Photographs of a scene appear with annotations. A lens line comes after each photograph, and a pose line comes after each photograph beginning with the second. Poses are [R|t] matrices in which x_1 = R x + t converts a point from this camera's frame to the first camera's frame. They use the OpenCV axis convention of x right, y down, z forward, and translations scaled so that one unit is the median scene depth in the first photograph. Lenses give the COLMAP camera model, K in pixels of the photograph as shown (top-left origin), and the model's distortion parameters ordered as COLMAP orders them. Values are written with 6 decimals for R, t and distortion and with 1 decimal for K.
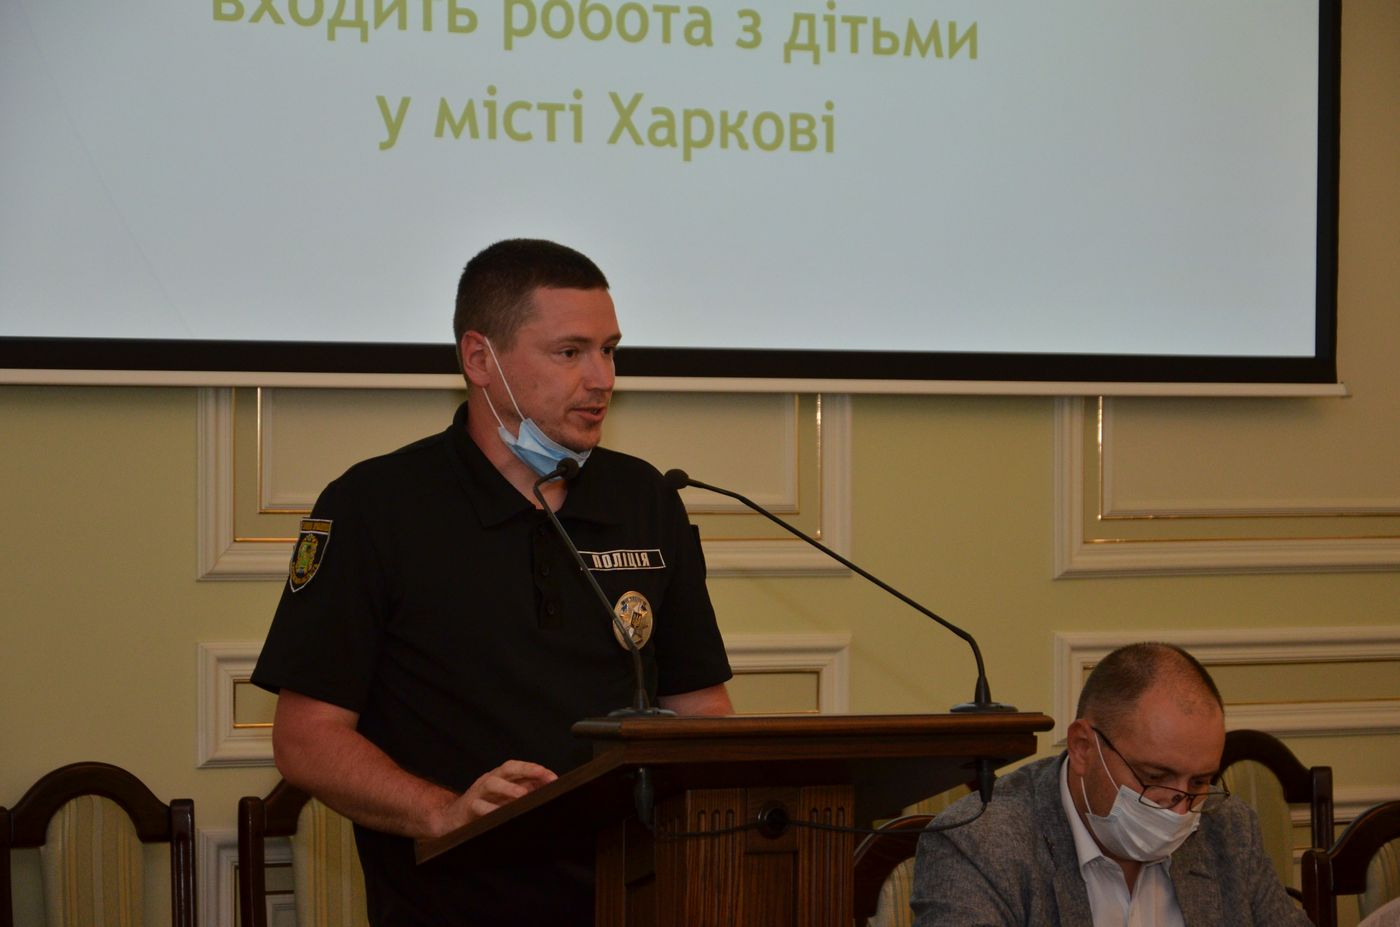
lens RADIAL K [[4286.5, 0, 699.5], [0, 4286.5, 469.3], [0, 0, 1]] dist [0.104627, 0.000000]
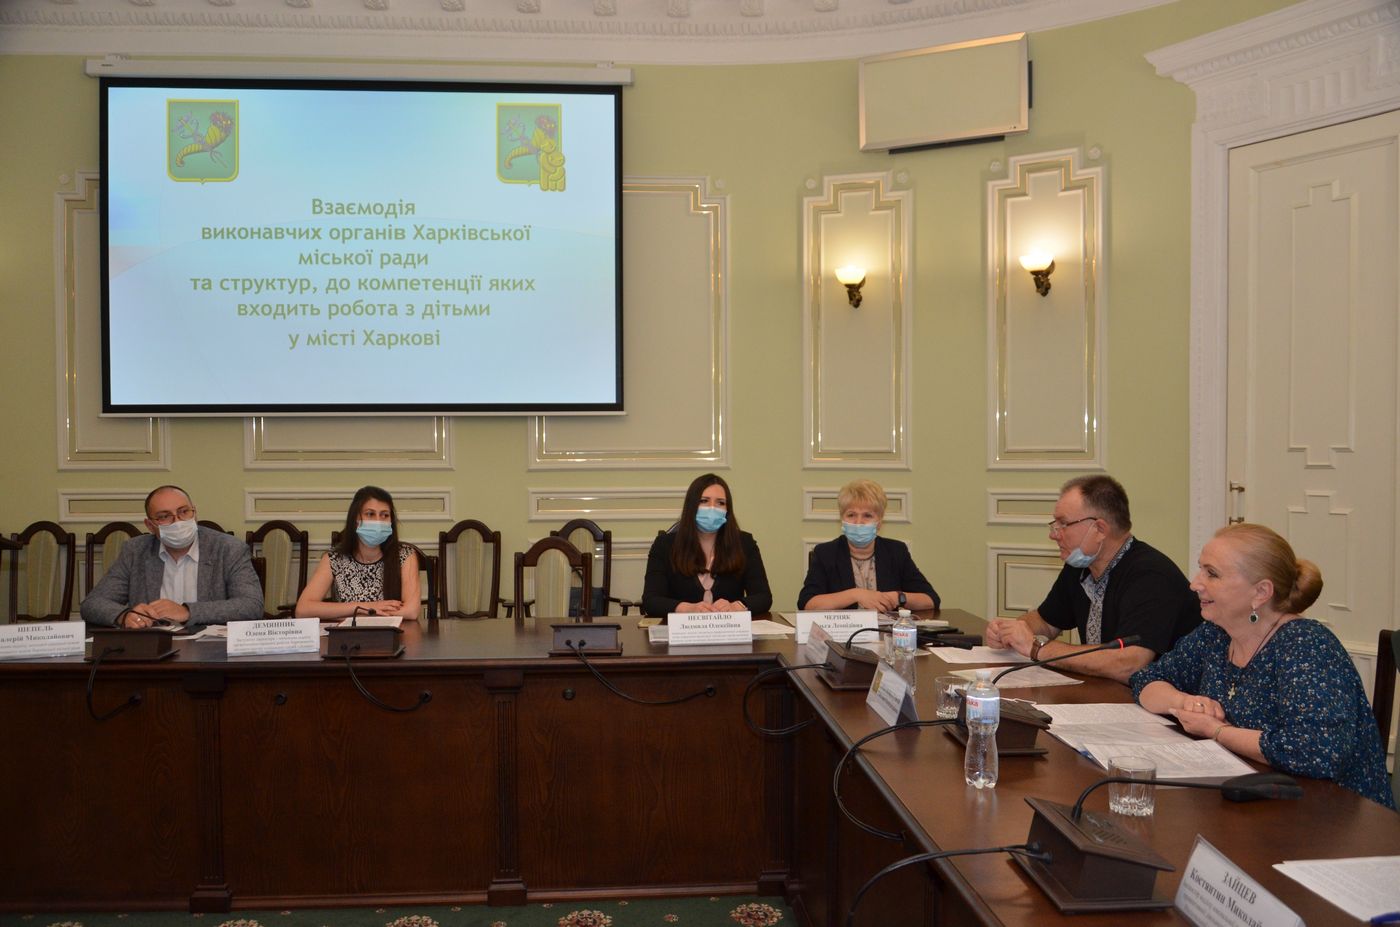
lens RADIAL K [[1107.9, 0, 693.2], [0, 1107.9, 453.5], [0, 0, 1]] dist [-0.047935, -0.001374]
pose [[0.927798, -0.002004, -0.373079, 0.547018], [0.006676, 0.999915, 0.011230, 0.002784], [0.373024, -0.012910, 0.927732, 0.274695]]
